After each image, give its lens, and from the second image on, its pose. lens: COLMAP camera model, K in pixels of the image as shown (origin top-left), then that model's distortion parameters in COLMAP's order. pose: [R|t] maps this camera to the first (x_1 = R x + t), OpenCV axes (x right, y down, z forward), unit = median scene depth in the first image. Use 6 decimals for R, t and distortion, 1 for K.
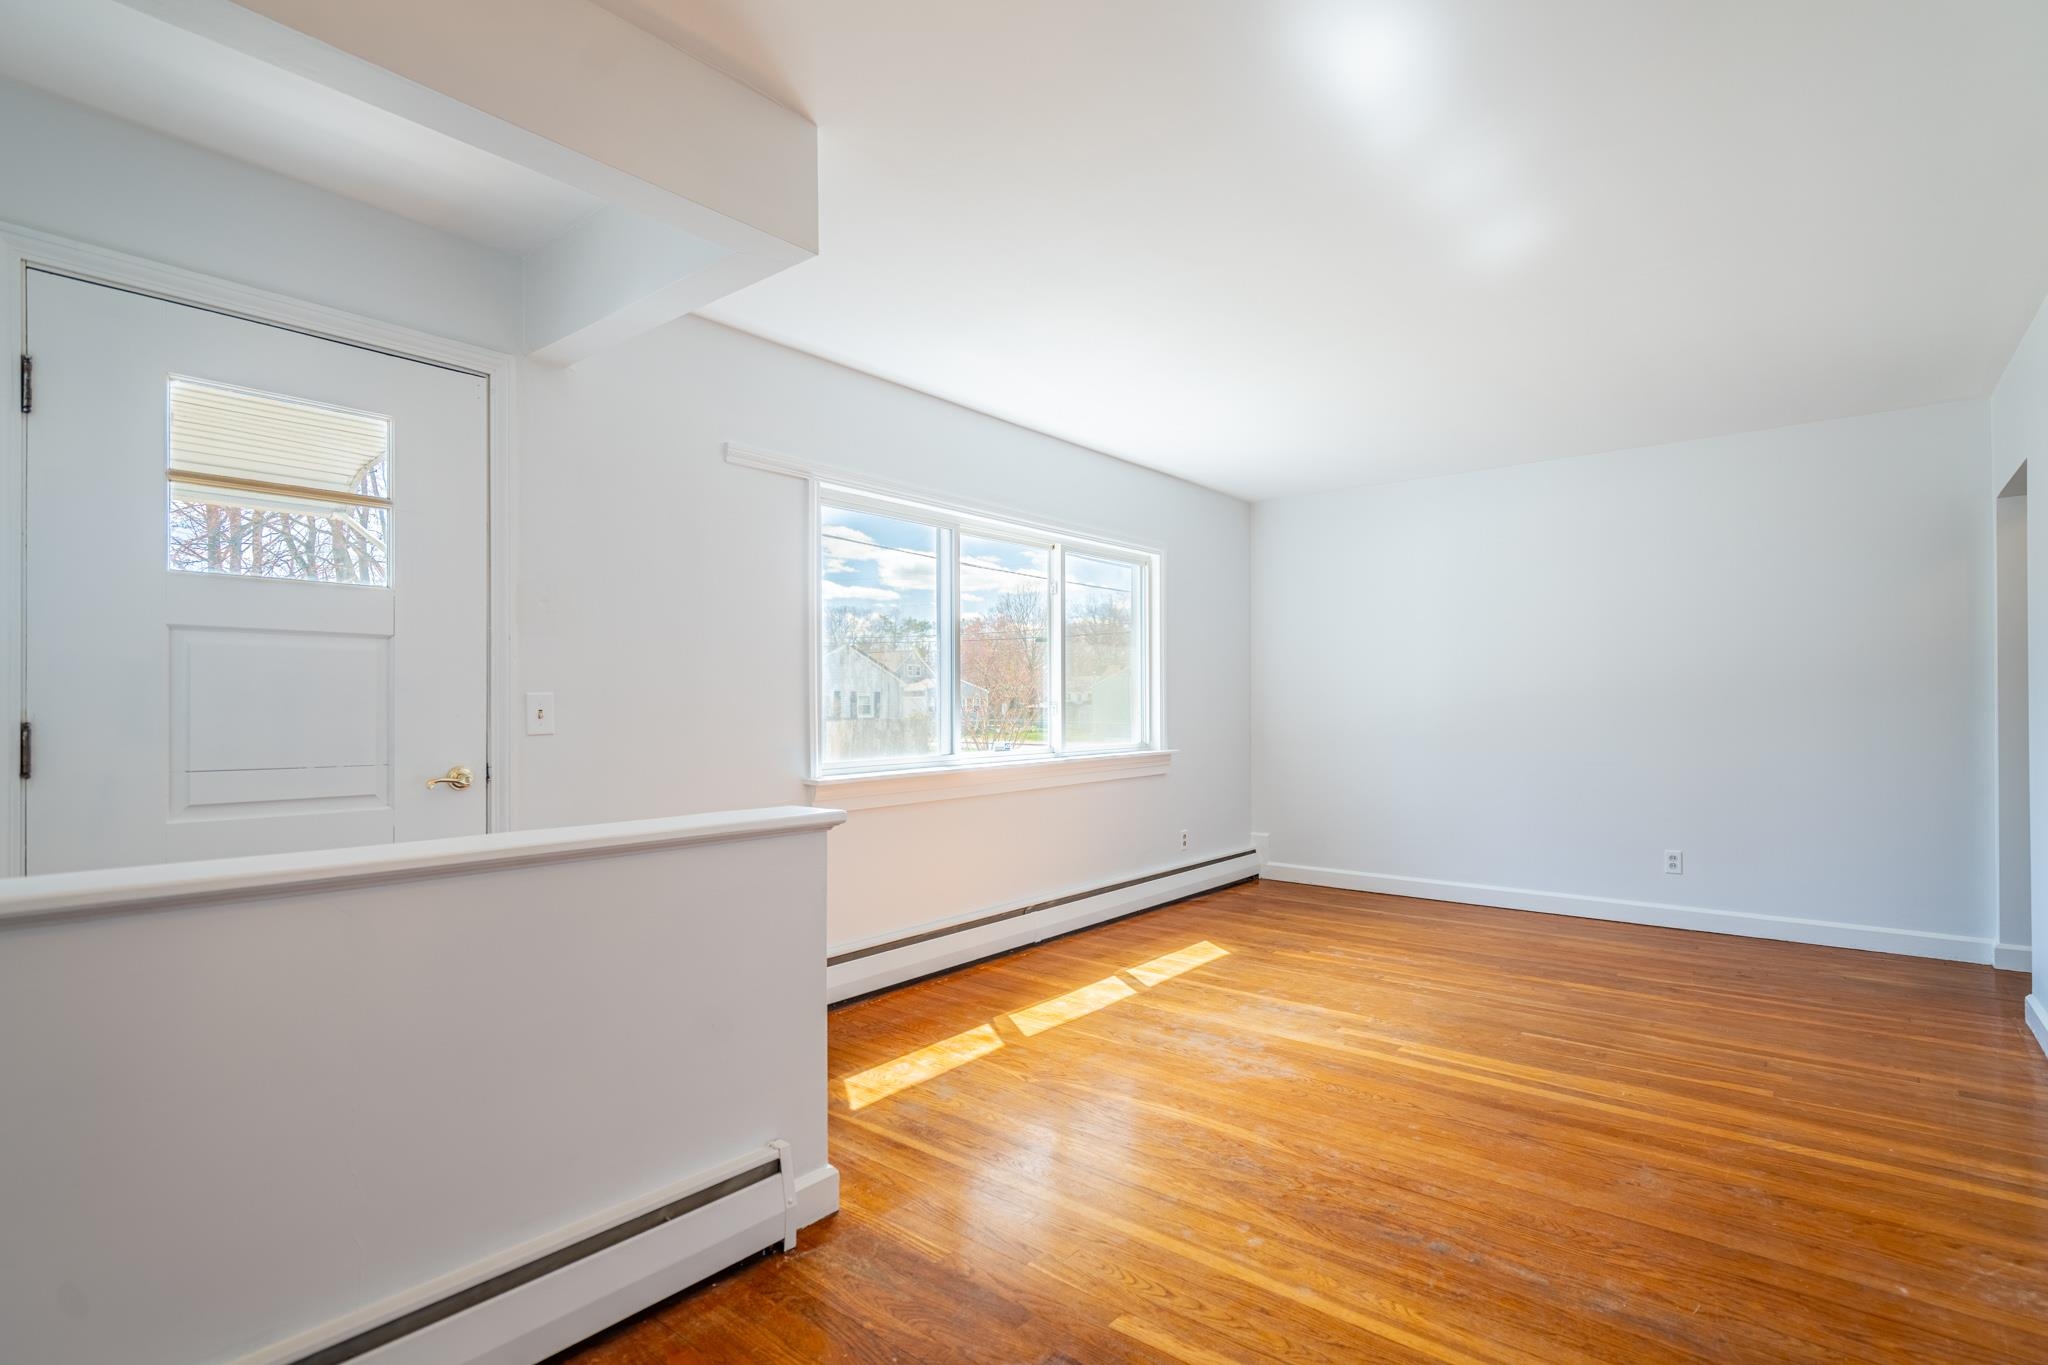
lens RADIAL K [[995.5, 0, 1023.0], [0, 995.5, 712.0], [0, 0, 1]] dist [-0.000803, 0.000304]
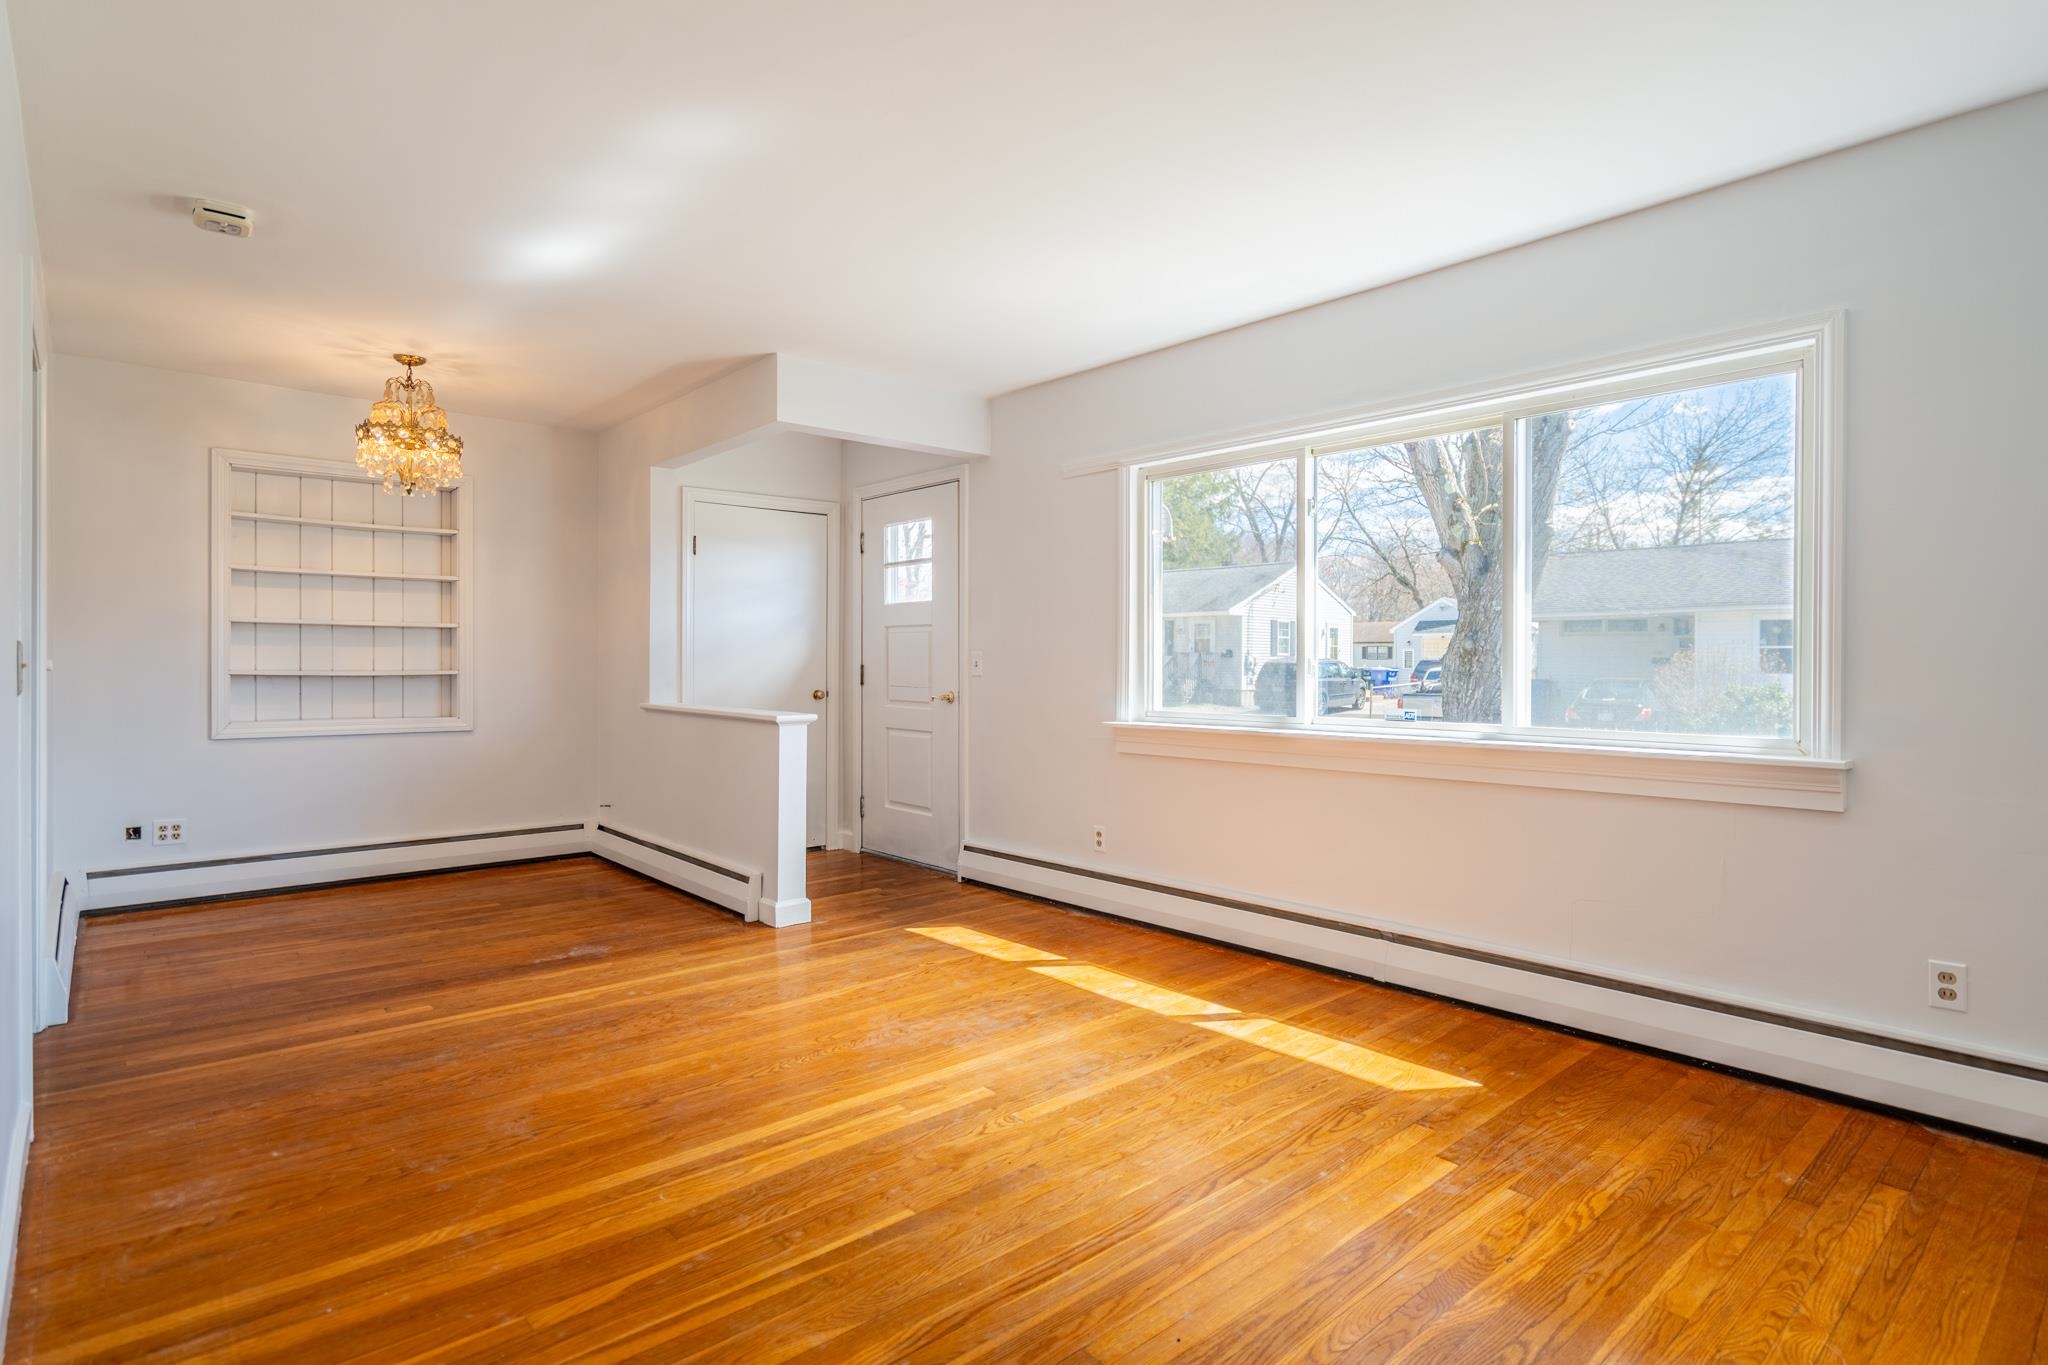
lens RADIAL K [[1042.9, 0, 1024.0], [0, 1042.9, 682.5], [0, 0, 1]] dist [0.001115, 0.001024]
pose [[-0.157881, 0.022918, -0.987192, 1.070056], [-0.007401, 0.999675, 0.024391, -0.009138], [0.987430, 0.011157, -0.157660, 1.130299]]
